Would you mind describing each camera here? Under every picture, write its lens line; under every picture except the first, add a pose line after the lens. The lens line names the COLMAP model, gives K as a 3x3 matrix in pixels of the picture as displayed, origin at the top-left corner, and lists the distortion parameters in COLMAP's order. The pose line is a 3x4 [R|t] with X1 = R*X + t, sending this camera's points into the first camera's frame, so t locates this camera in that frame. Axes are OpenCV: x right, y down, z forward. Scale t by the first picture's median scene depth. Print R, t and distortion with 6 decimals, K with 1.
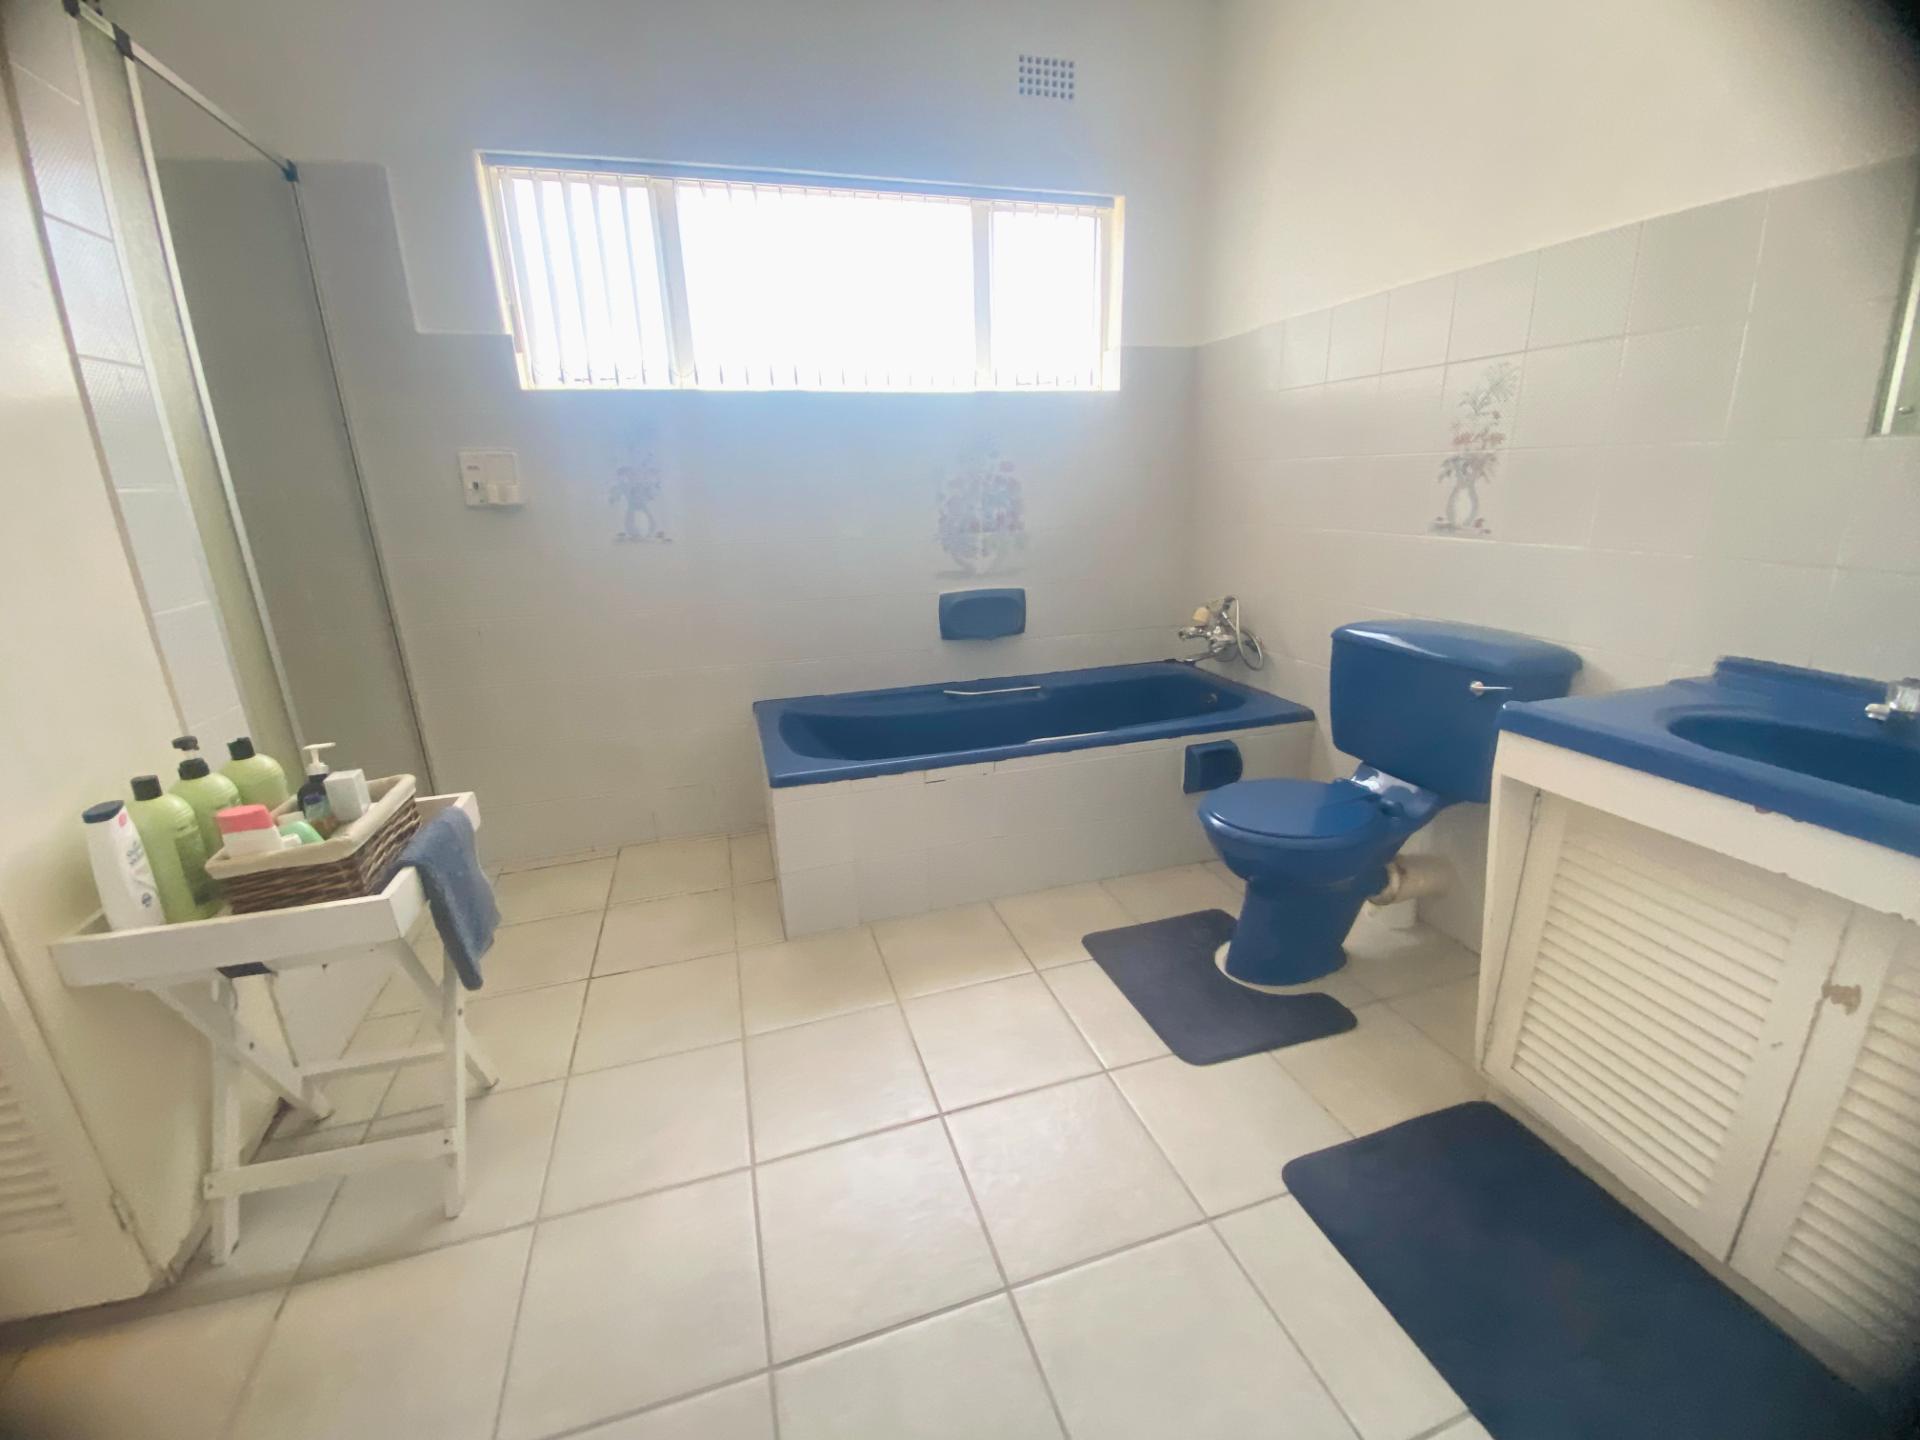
lens RADIAL K [[773.3, 0, 952.2], [0, 773.3, 713.6], [0, 0, 1]] dist [0.017682, -0.019971]
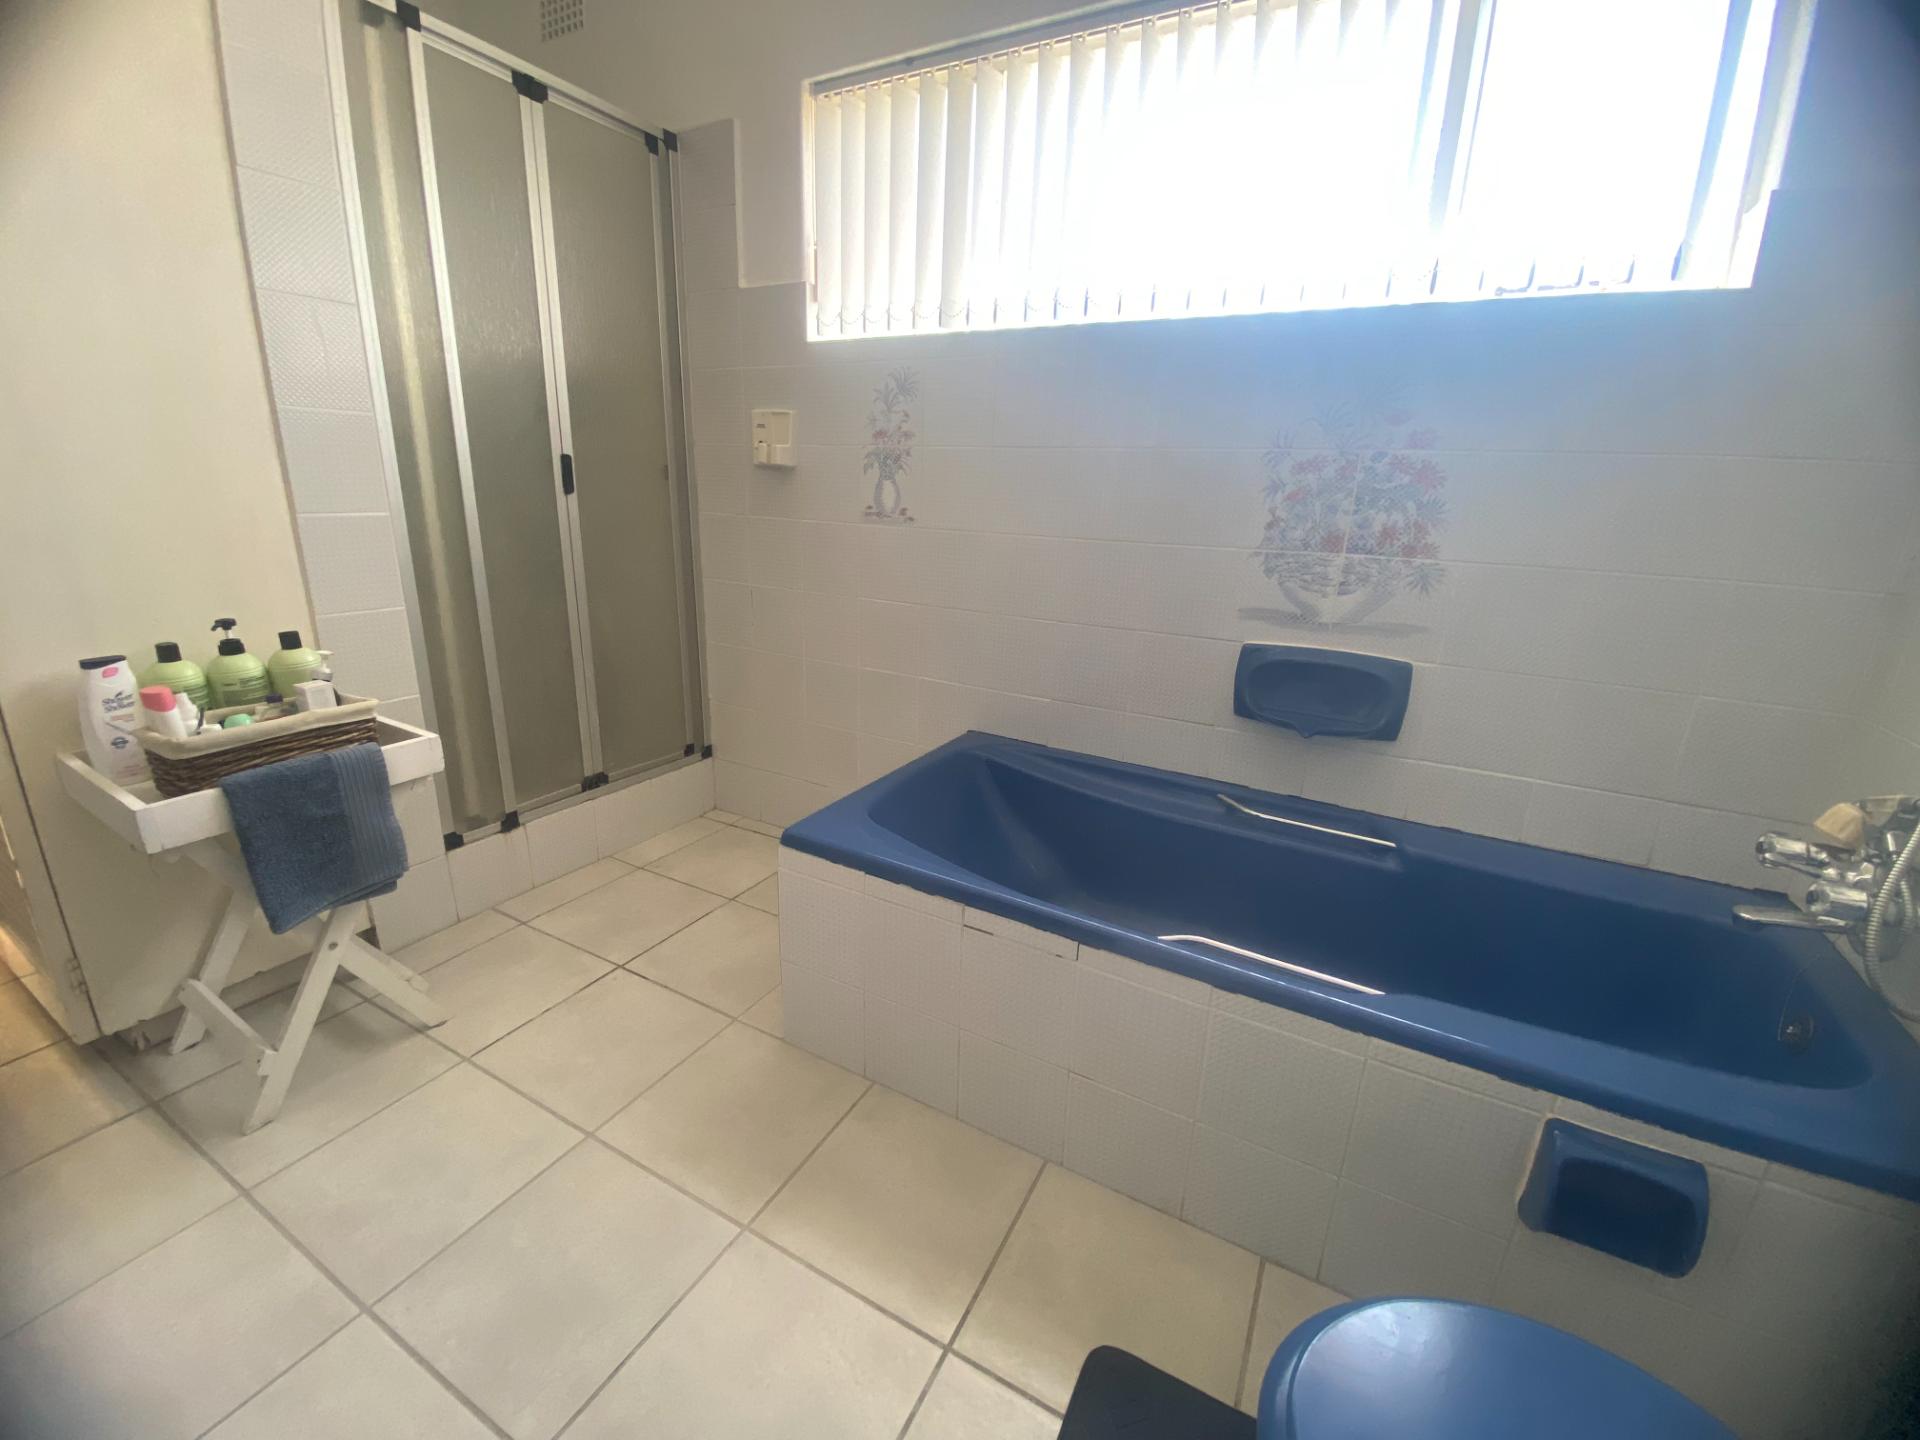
lens RADIAL K [[773.3, 0, 952.2], [0, 773.3, 713.6], [0, 0, 1]] dist [0.017682, -0.019971]
pose [[0.696569, 0.251830, -0.671843, 0.296303], [-0.258804, 0.961530, 0.092086, -0.113879], [0.669188, 0.109731, 0.734947, 0.461613]]
